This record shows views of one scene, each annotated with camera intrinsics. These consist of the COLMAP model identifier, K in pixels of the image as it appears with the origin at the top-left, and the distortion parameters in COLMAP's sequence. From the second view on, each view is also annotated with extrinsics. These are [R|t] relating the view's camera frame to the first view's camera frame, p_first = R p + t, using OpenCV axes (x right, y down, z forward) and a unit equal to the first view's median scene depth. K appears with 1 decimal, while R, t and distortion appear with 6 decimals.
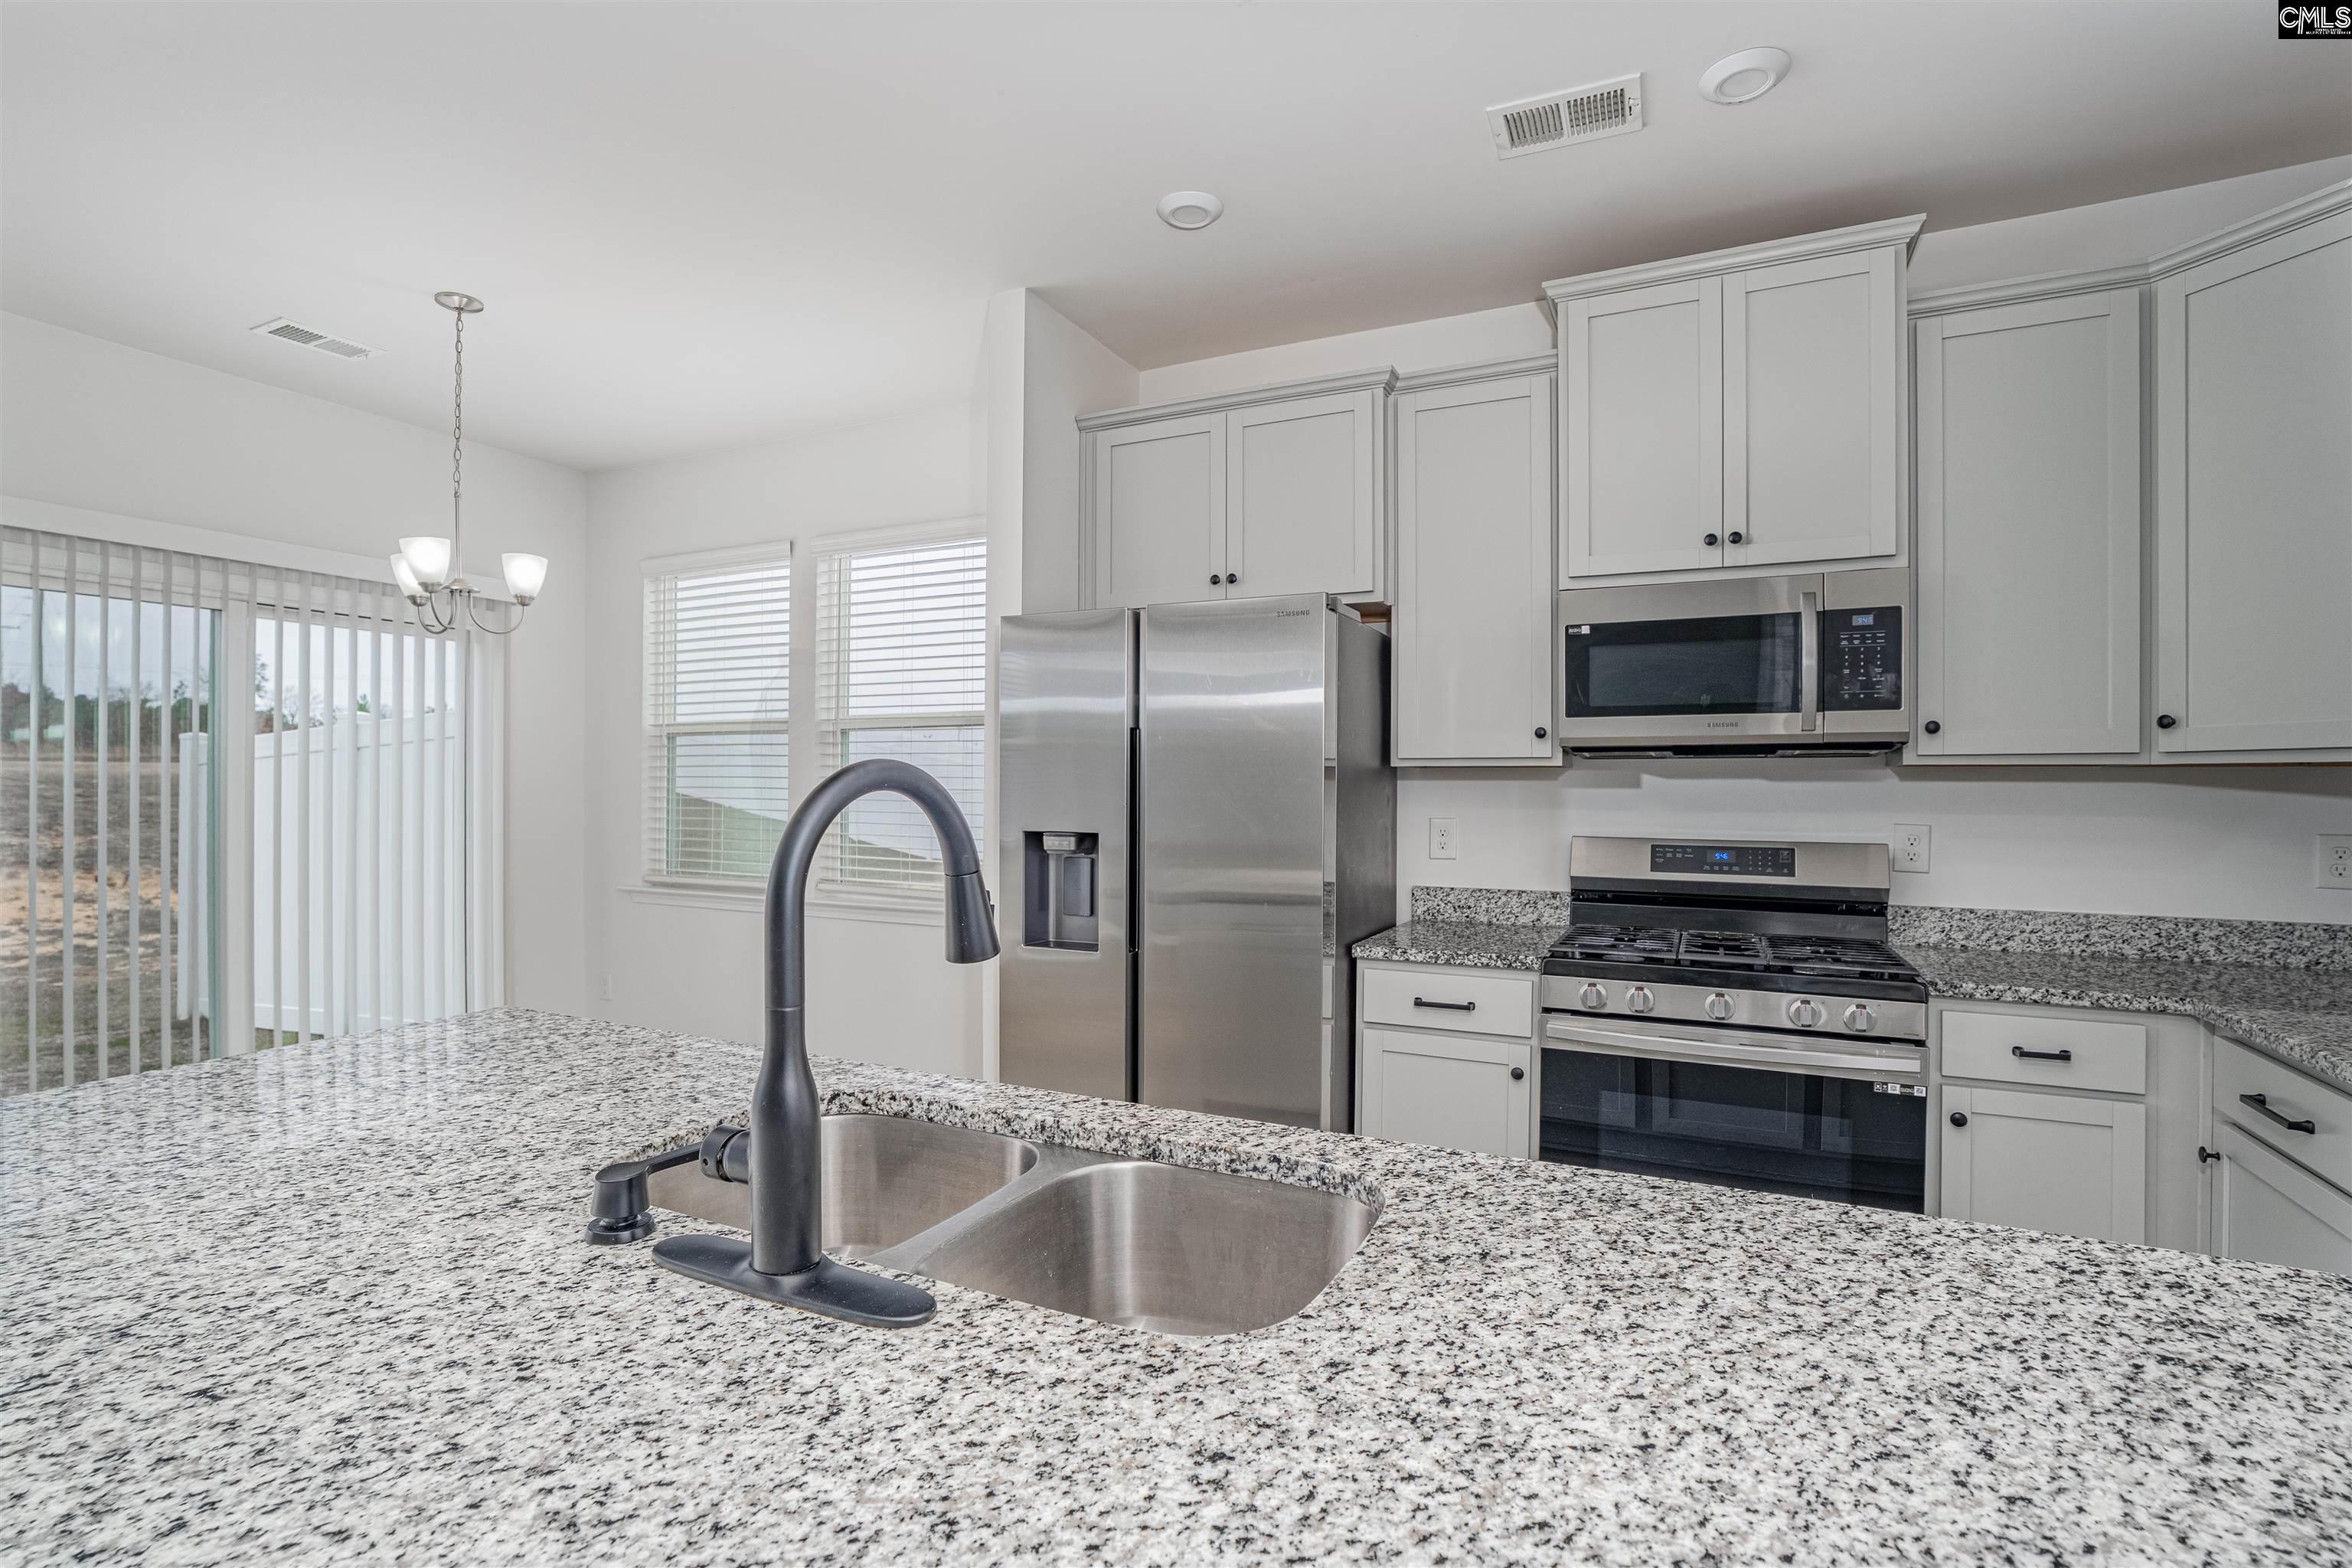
lens RADIAL K [[1088.3, 0, 1174.8], [0, 1088.3, 790.0], [0, 0, 1]] dist [-0.038824, 0.012790]
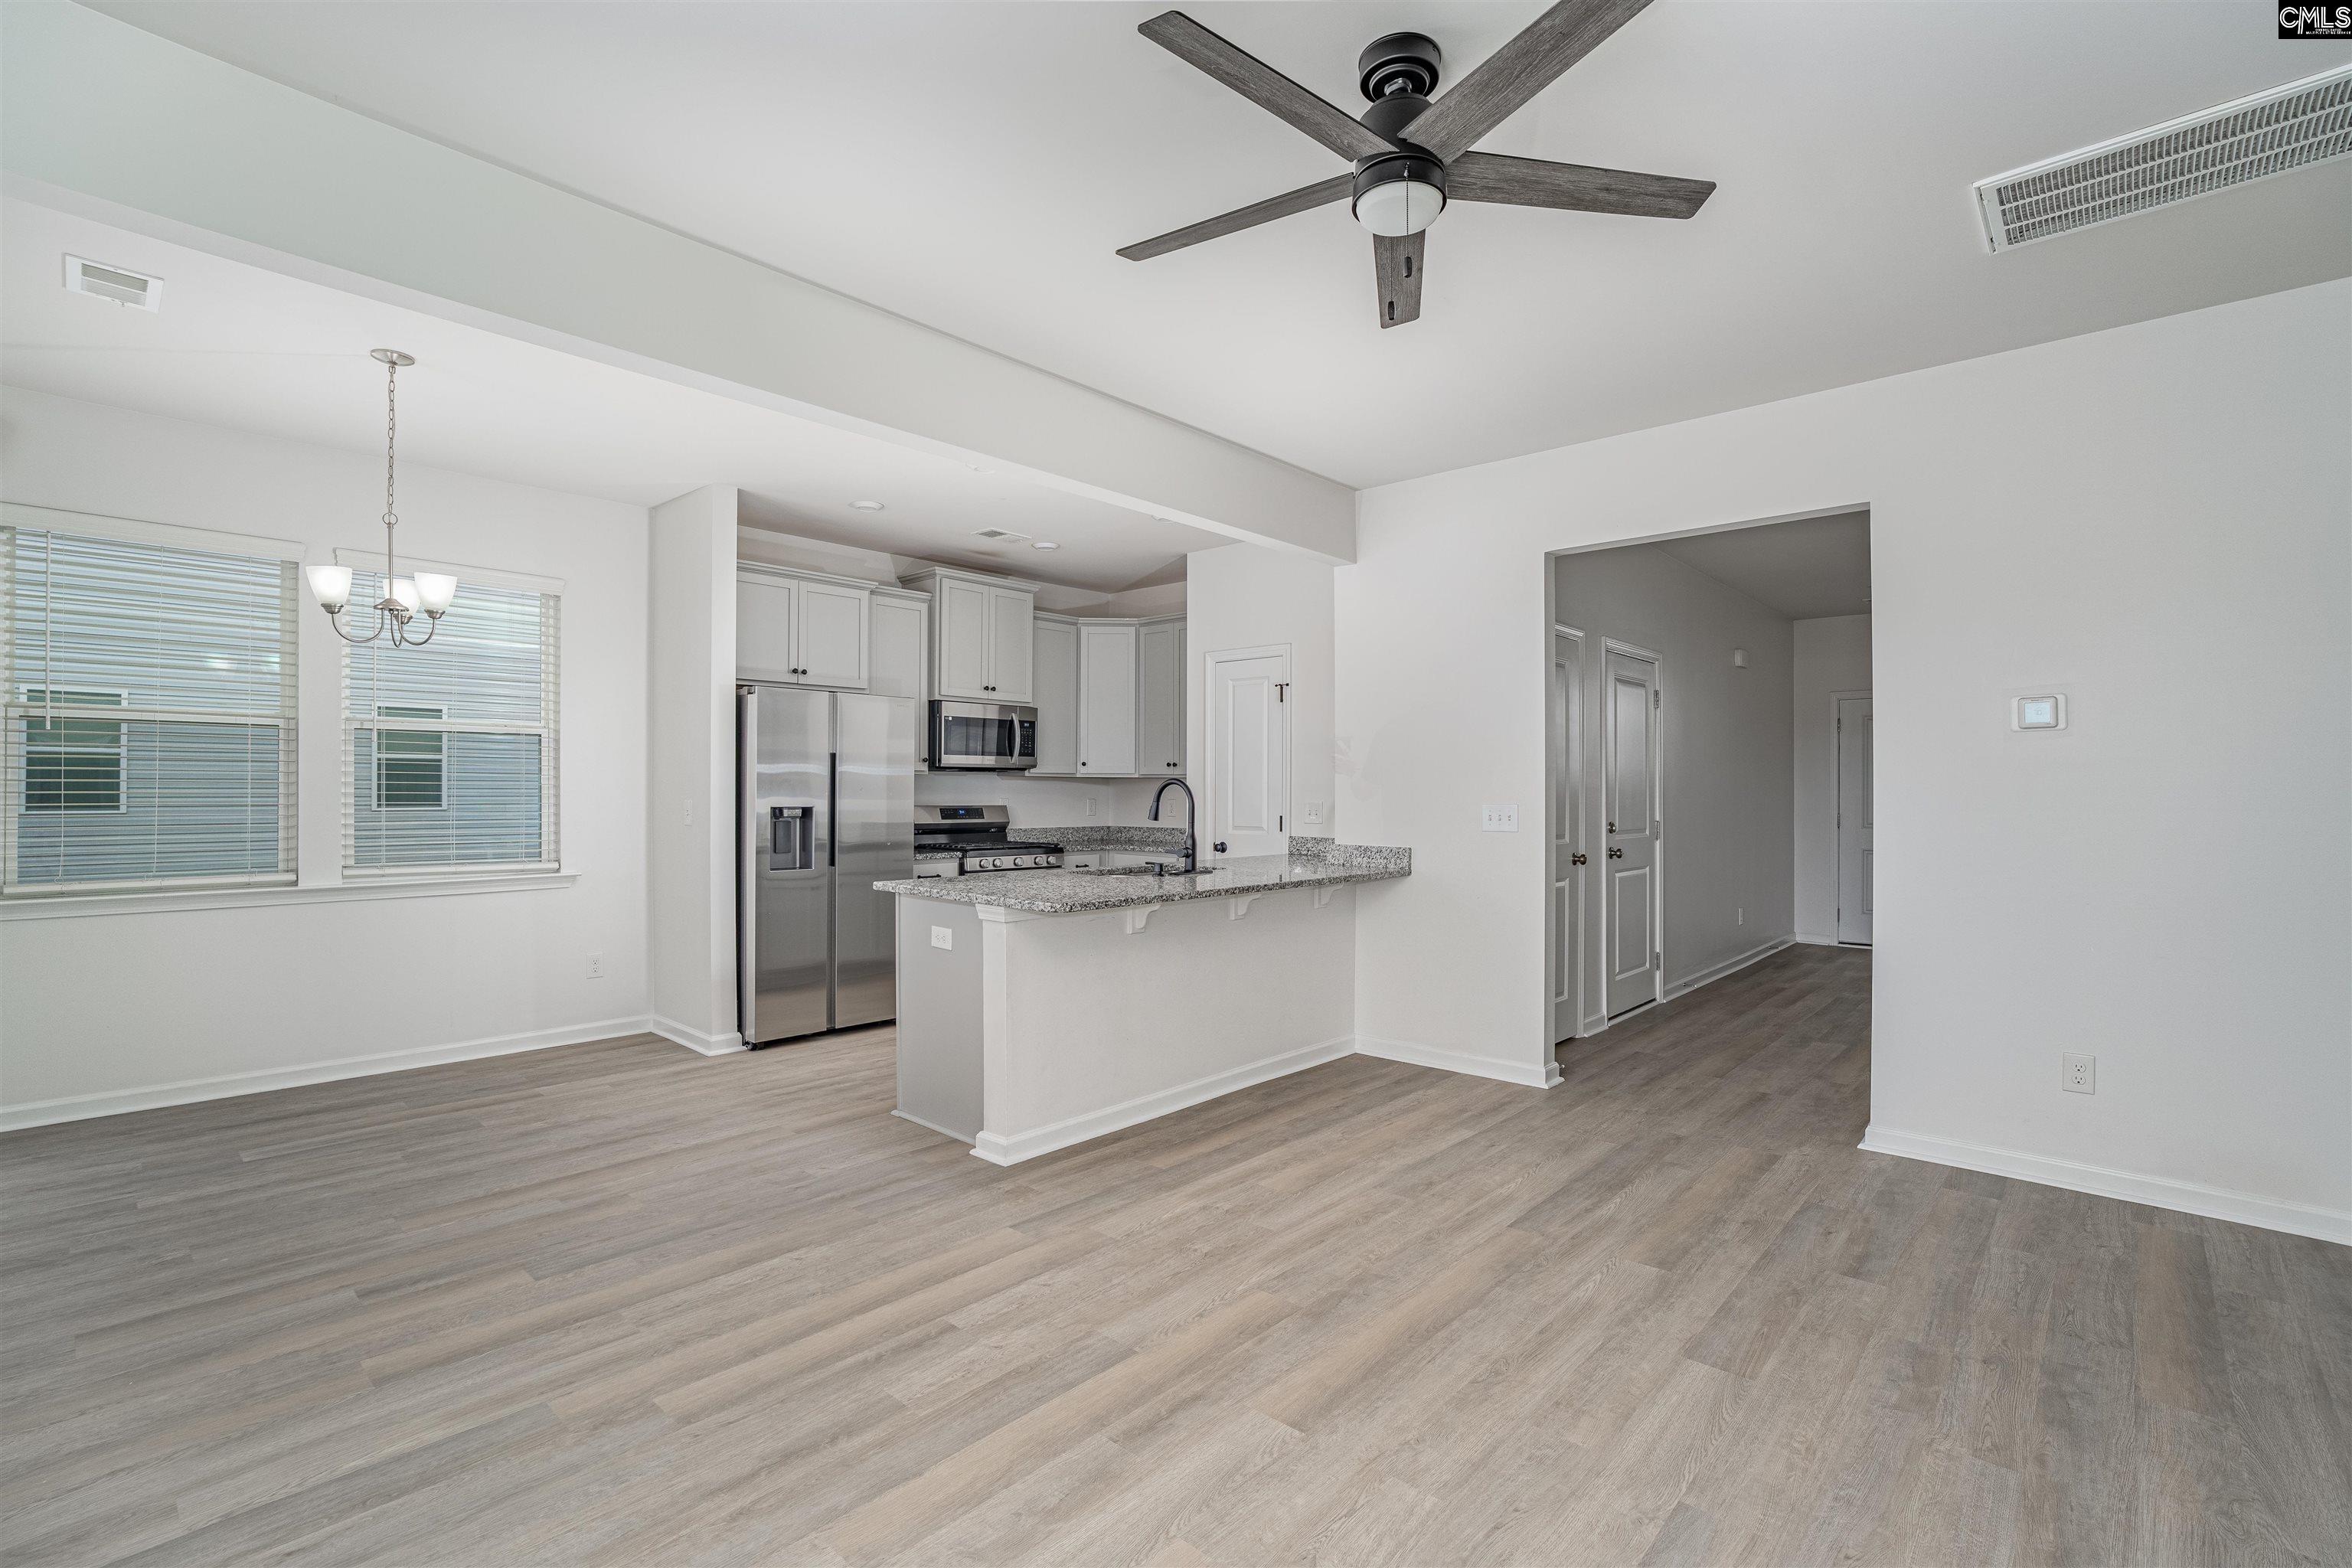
lens RADIAL K [[1076.3, 0, 1180.0], [0, 1076.3, 785.9], [0, 0, 1]] dist [-0.014002, 0.000725]
pose [[0.277230, 0.000107, 0.960804, -5.372244], [-0.003047, 0.999995, 0.000767, -0.002155], [-0.960799, -0.003140, 0.277229, -0.446233]]
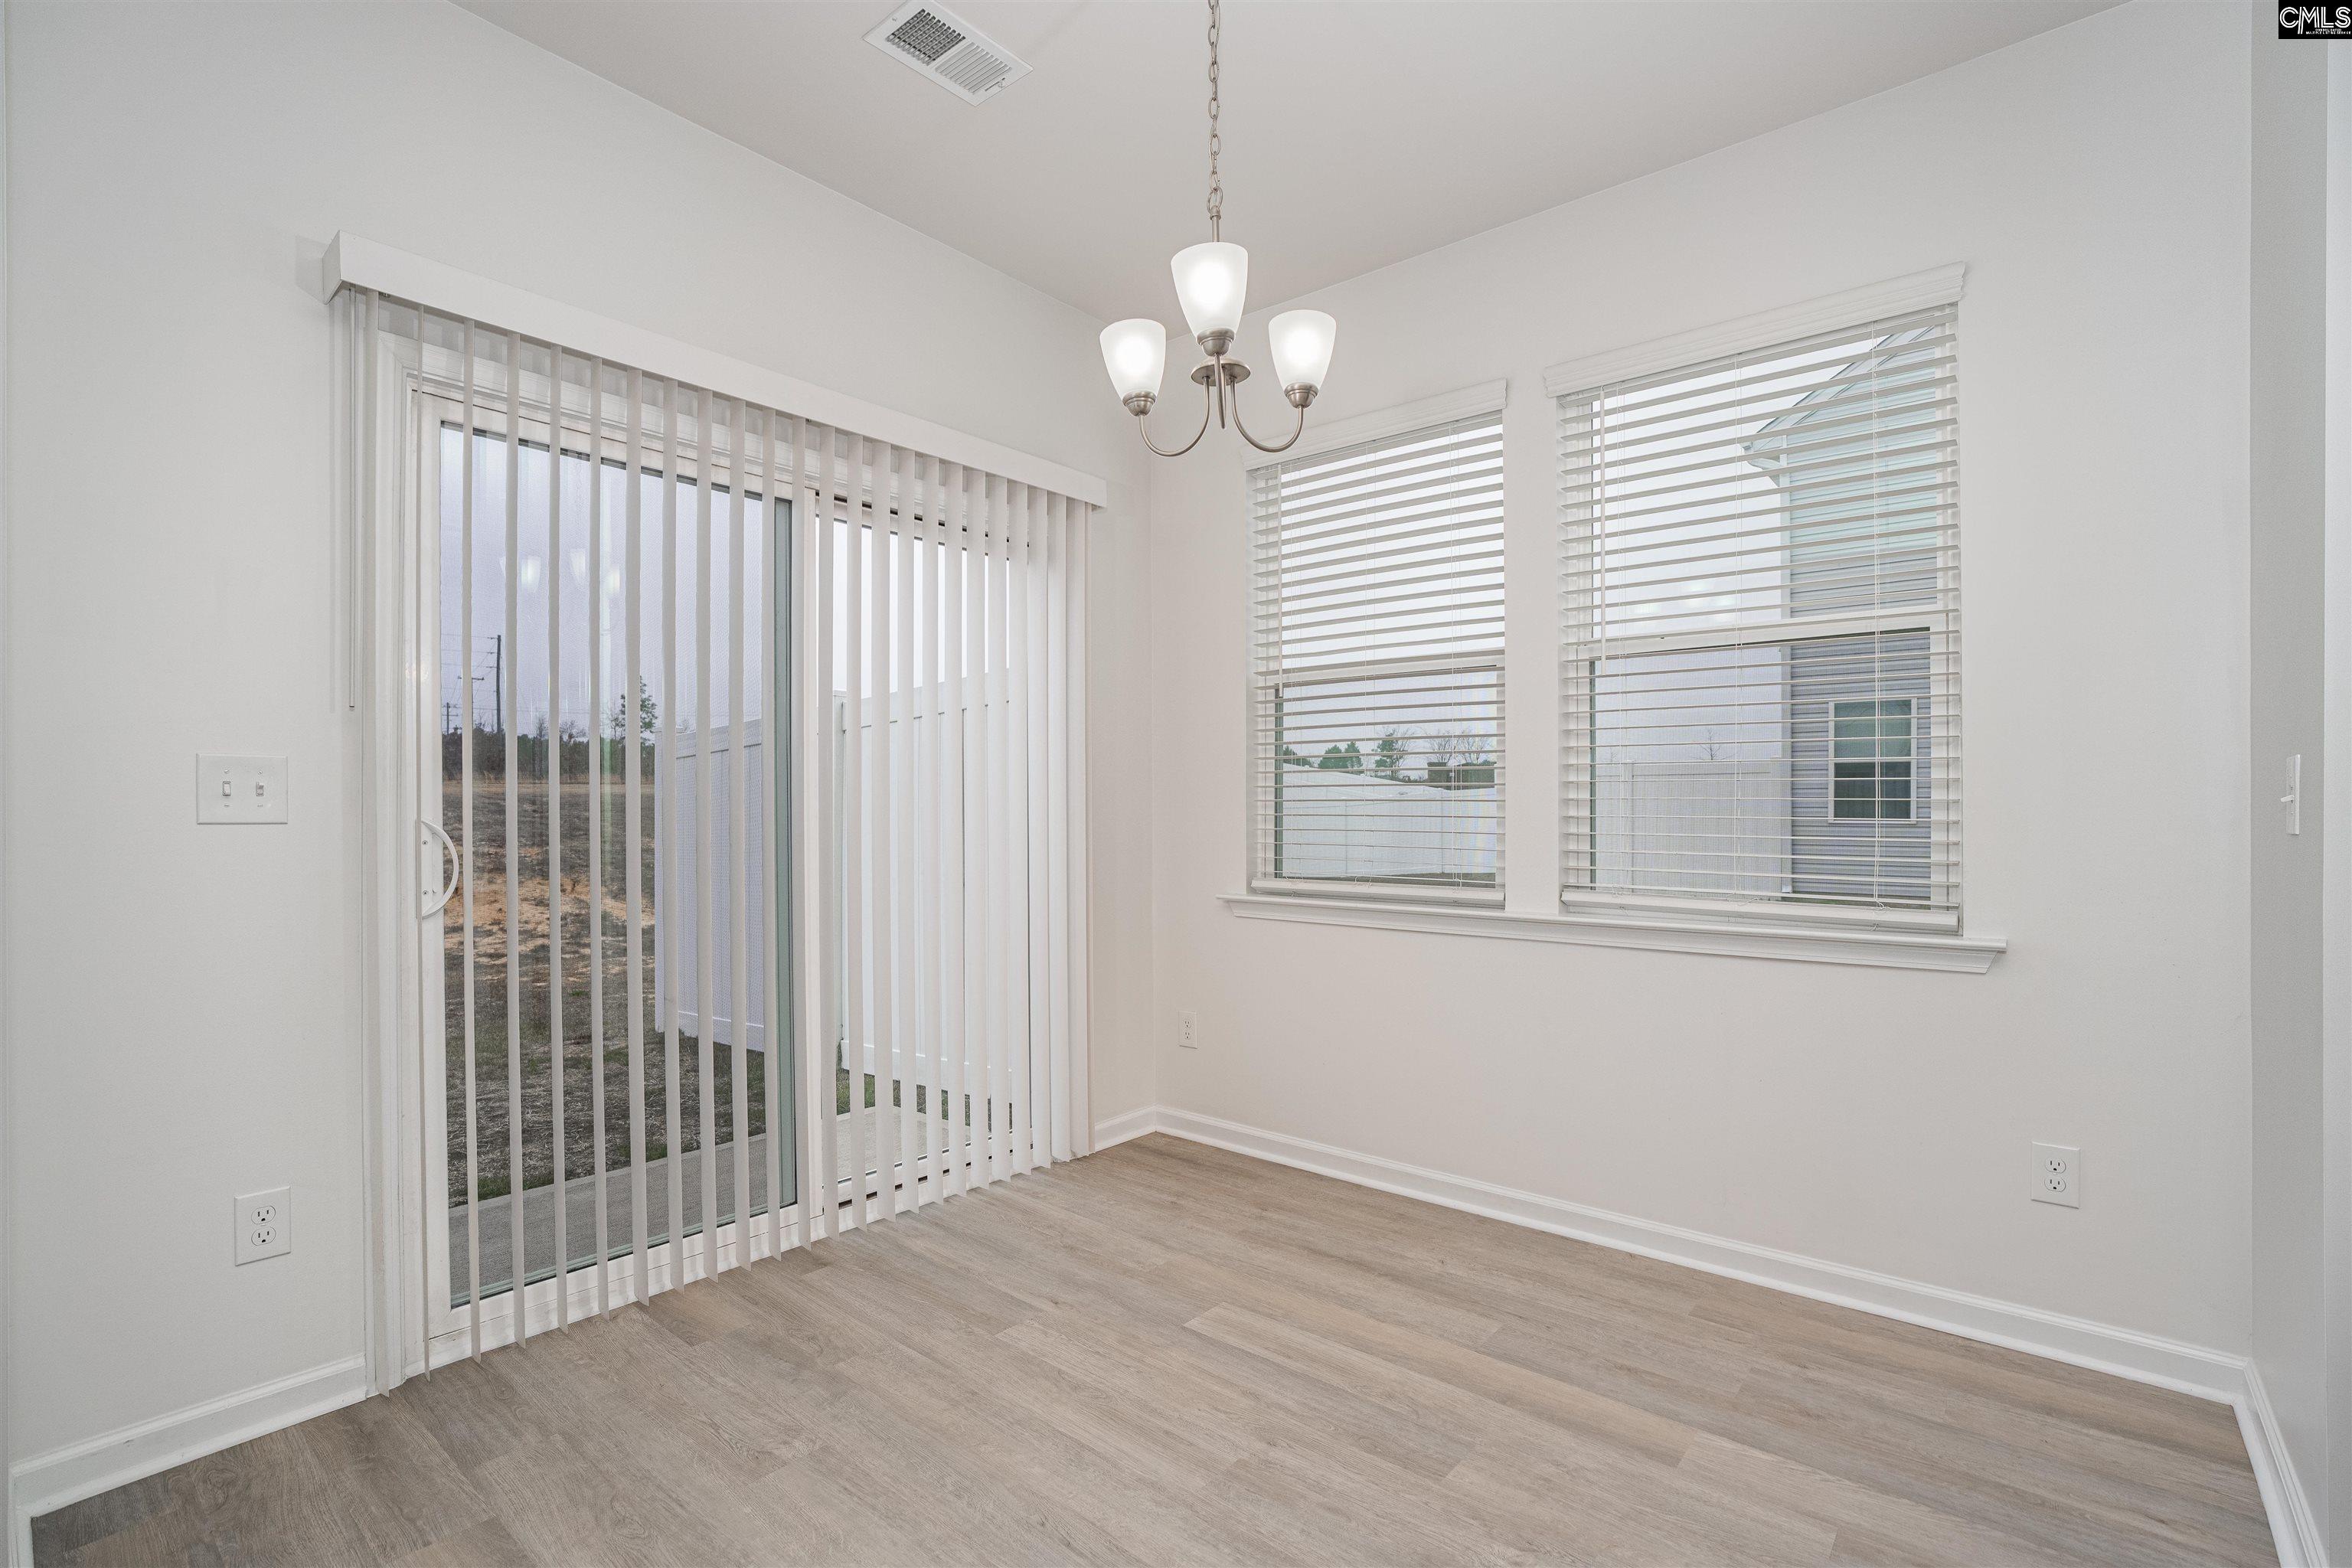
lens RADIAL K [[1054.7, 0, 1163.5], [0, 1054.7, 825.8], [0, 0, 1]] dist [-0.017951, 0.000349]
pose [[0.968549, -0.002437, -0.248813, -1.969365], [0.006041, 0.999888, 0.013724, 0.173310], [0.248751, -0.014795, 0.968454, 1.537851]]
